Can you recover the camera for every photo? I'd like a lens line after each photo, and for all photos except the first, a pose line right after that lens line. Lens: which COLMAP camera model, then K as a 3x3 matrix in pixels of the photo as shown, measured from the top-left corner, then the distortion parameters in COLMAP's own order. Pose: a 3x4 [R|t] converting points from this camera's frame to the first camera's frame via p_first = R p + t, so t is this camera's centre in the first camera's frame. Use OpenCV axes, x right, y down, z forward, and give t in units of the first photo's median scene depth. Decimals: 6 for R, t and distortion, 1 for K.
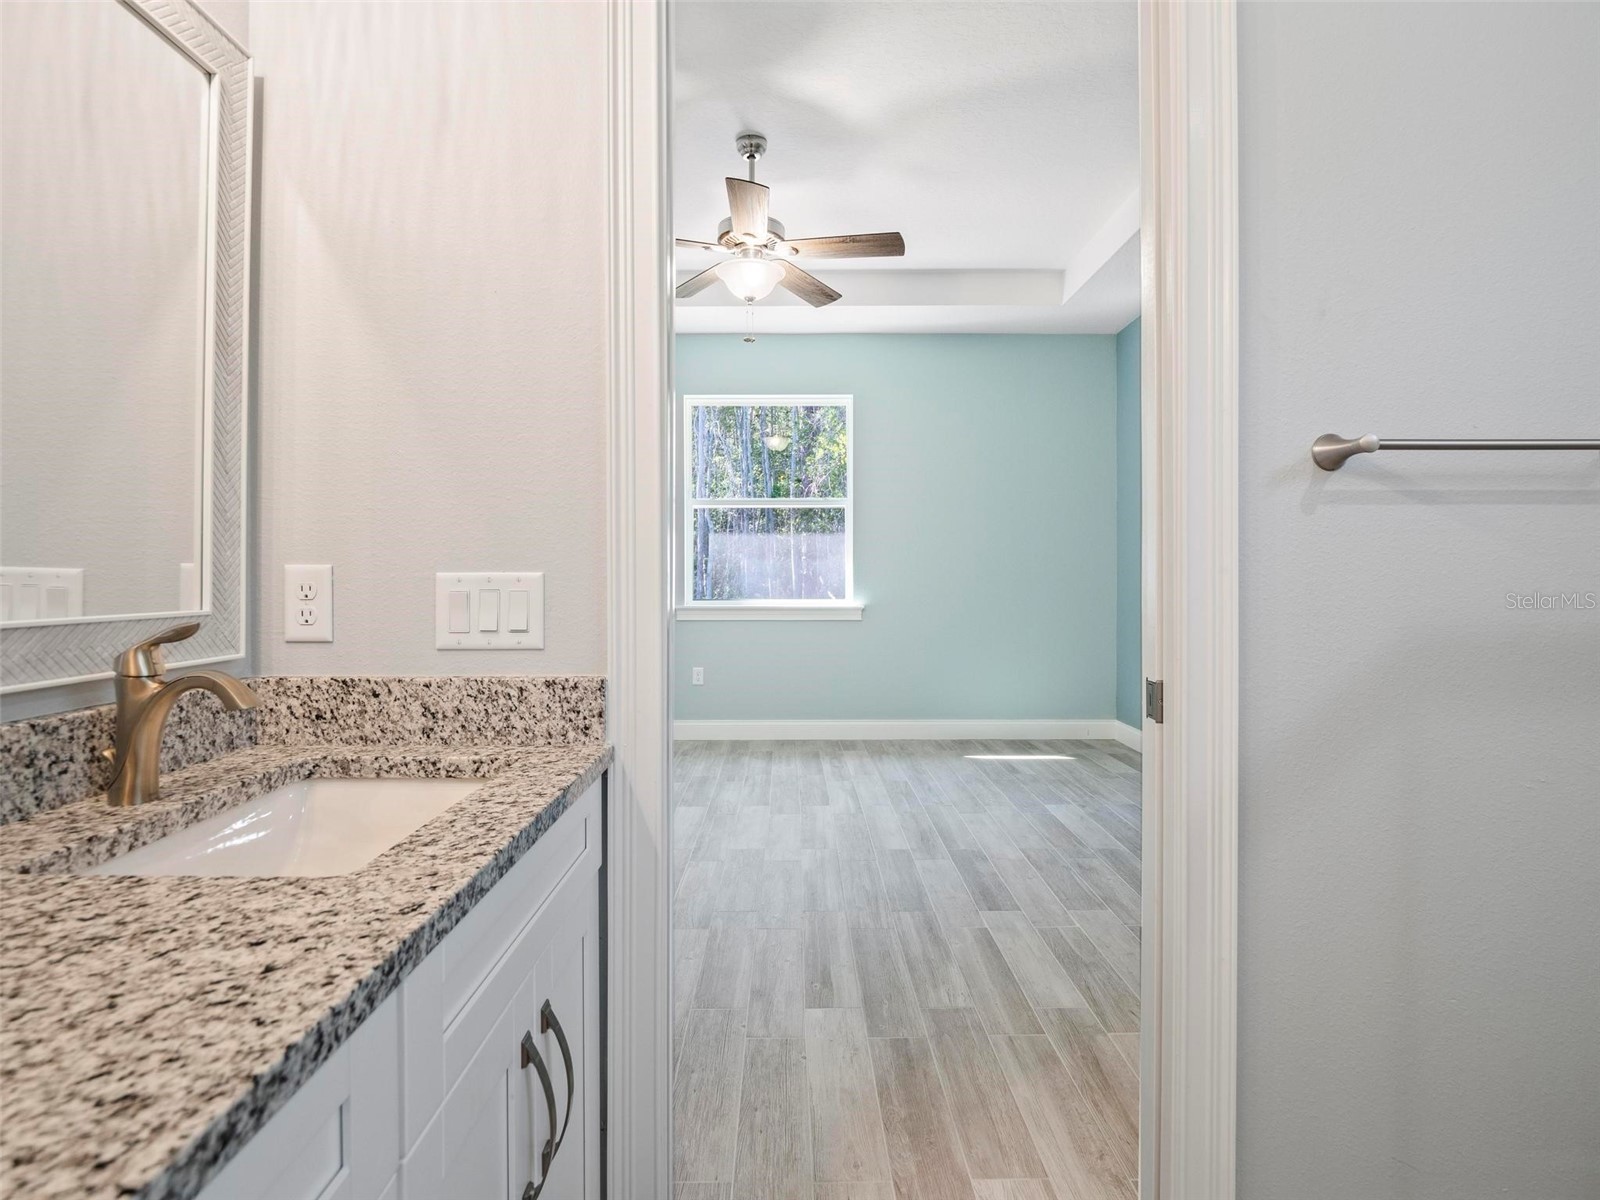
lens RADIAL K [[781.7, 0, 794.1], [0, 781.7, 583.2], [0, 0, 1]] dist [-0.005431, -0.010088]
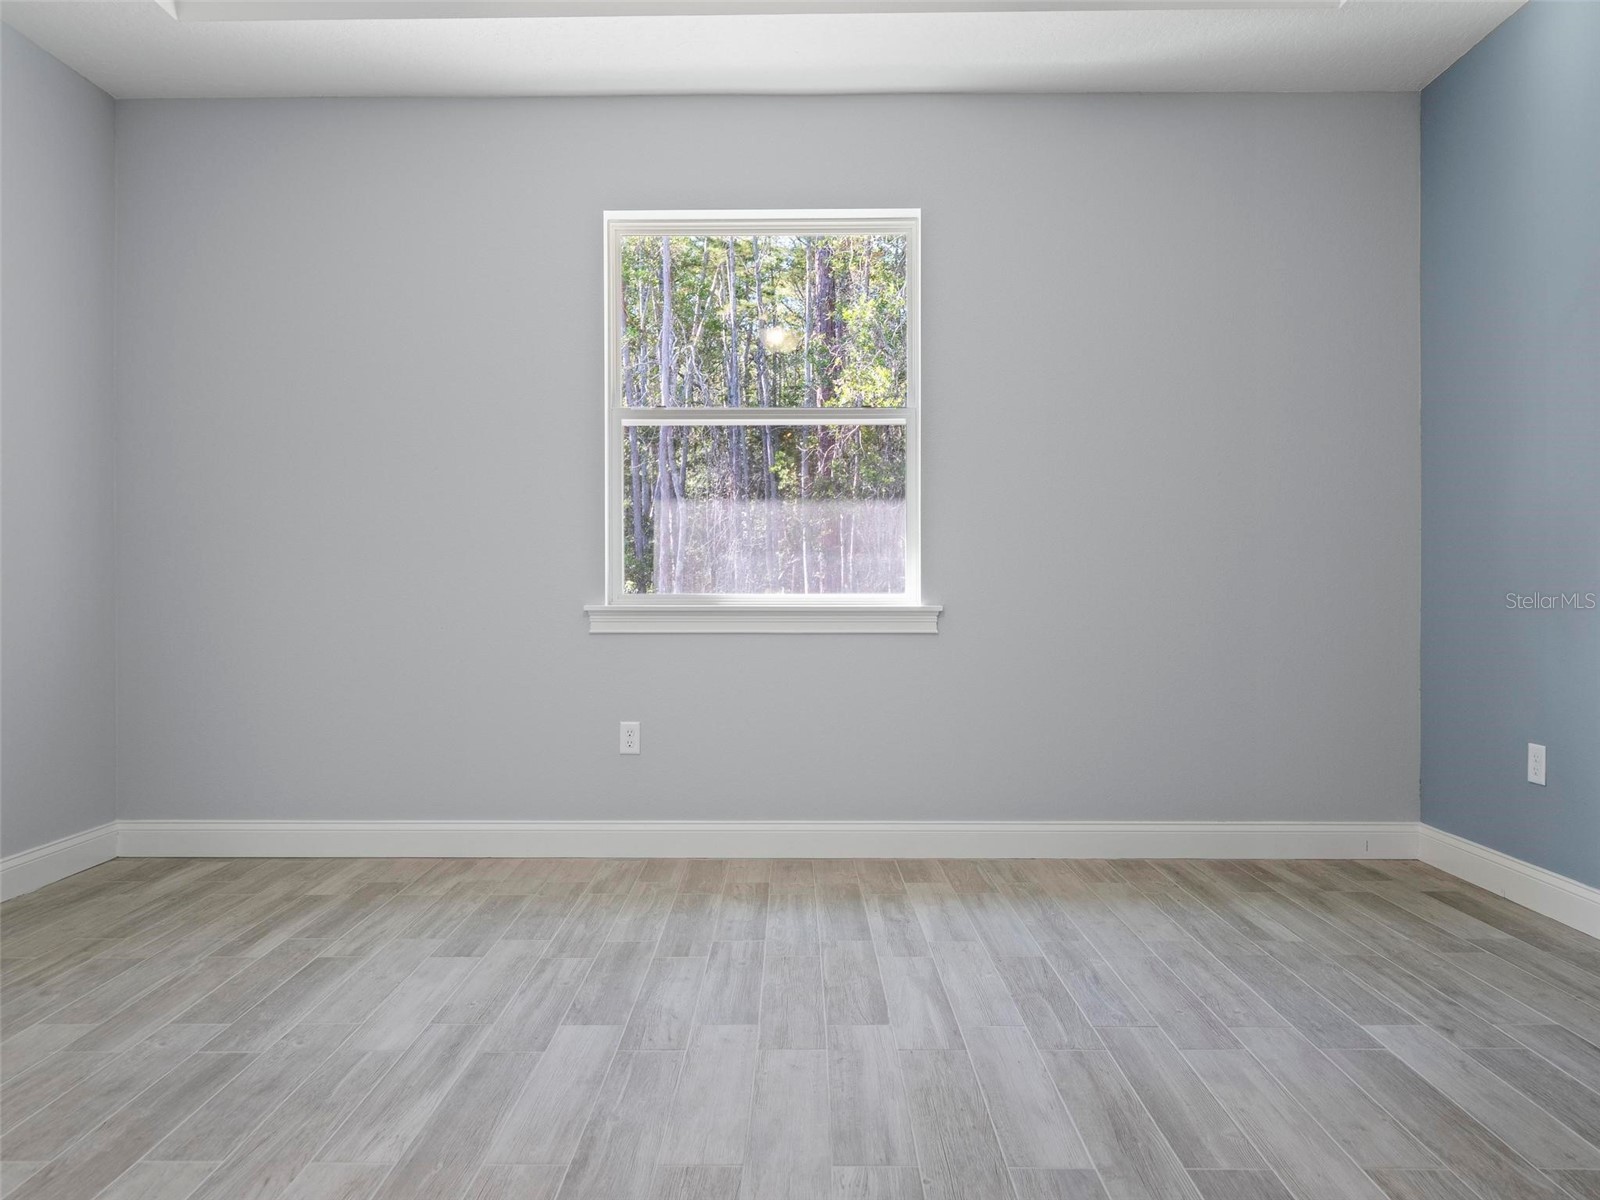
lens RADIAL K [[1091.7, 0, 798.2], [0, 1091.7, 590.6], [0, 0, 1]] dist [0.002971, -0.000240]
pose [[0.999968, 0.000257, -0.007962, -0.010274], [-0.000337, 0.999949, -0.010052, 0.119408], [0.007959, 0.010054, 0.999918, 1.178969]]
